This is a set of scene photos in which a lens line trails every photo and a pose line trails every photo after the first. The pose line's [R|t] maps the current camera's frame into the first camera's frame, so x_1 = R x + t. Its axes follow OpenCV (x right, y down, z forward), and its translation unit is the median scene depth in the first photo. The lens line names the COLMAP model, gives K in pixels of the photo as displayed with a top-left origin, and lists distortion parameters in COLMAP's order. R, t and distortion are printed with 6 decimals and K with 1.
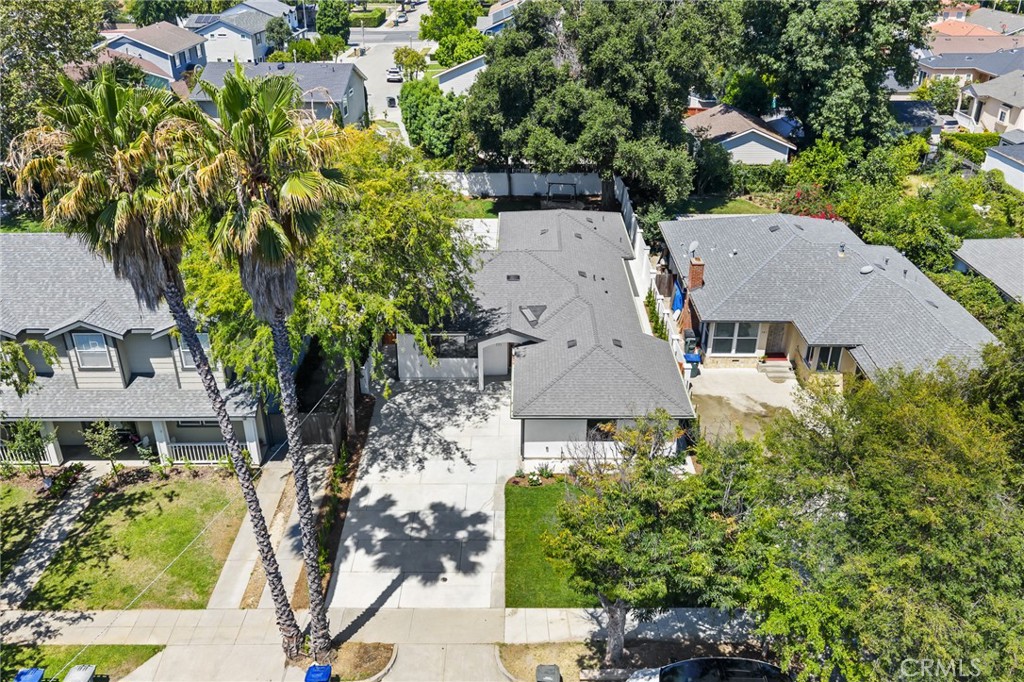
lens RADIAL K [[849.4, 0, 512.2], [0, 849.4, 341.4], [0, 0, 1]] dist [-0.002004, 0.004752]
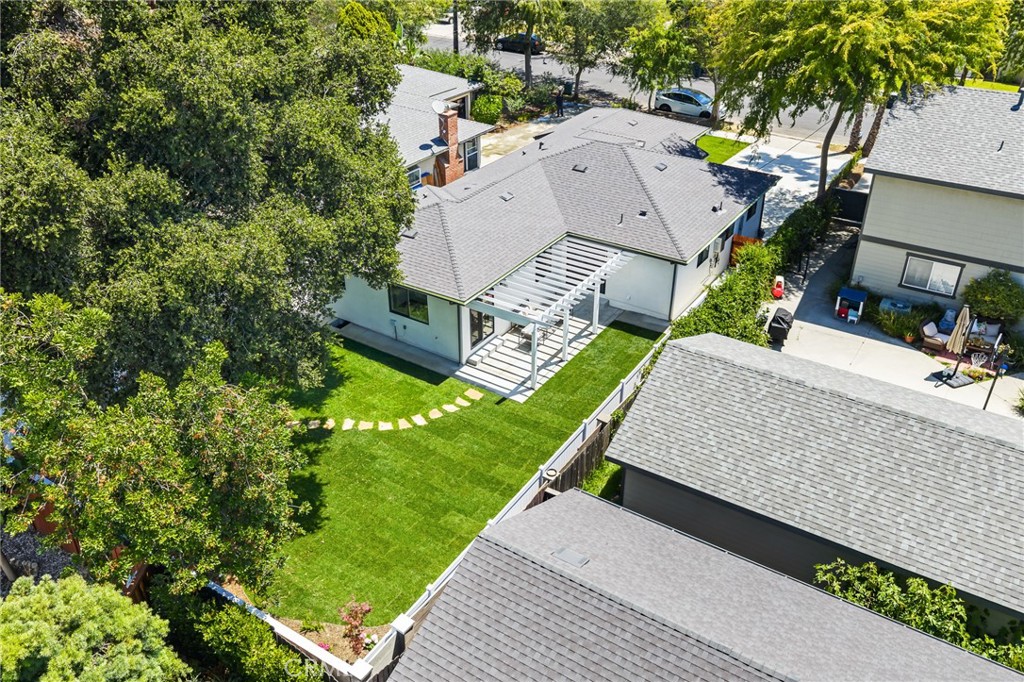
lens RADIAL K [[849.4, 0, 511.7], [0, 849.4, 341.4], [0, 0, 1]] dist [-0.002004, 0.004752]
pose [[-0.844361, -0.277052, 0.458580, -0.383524], [0.248087, 0.556456, 0.792975, -0.752678], [-0.474875, 0.783325, -0.401117, 1.655130]]
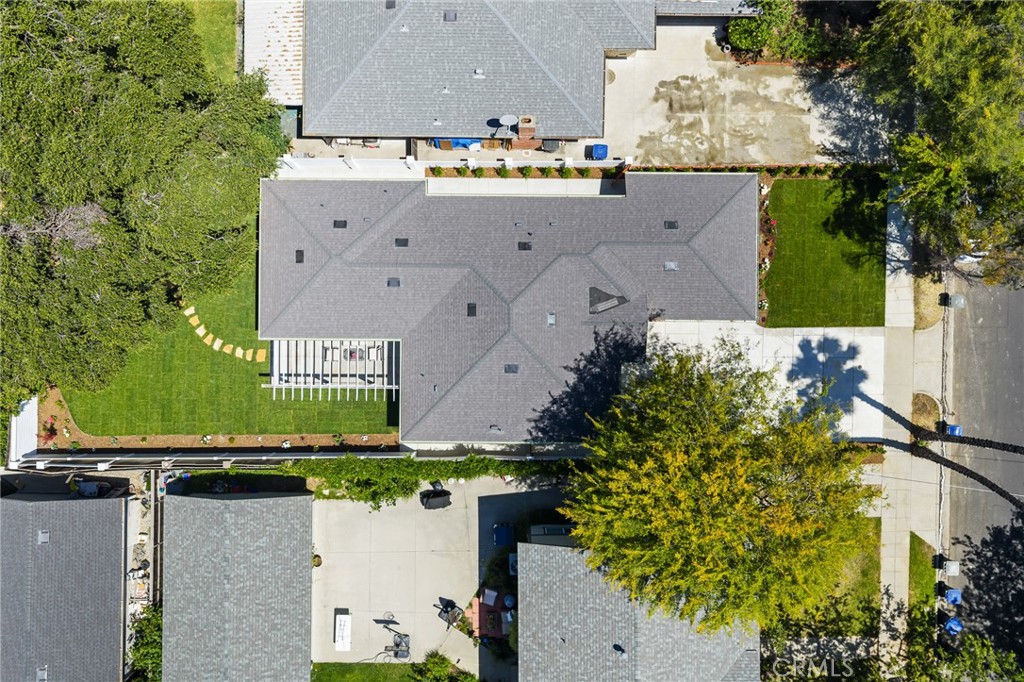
lens RADIAL K [[849.4, 0, 513.8], [0, 849.4, 334.7], [0, 0, 1]] dist [-0.002004, 0.004752]
pose [[-0.001649, -0.999987, 0.004882, -0.021320], [0.471481, 0.003527, 0.881869, -0.989913], [-0.881875, 0.003756, 0.471469, 0.608210]]
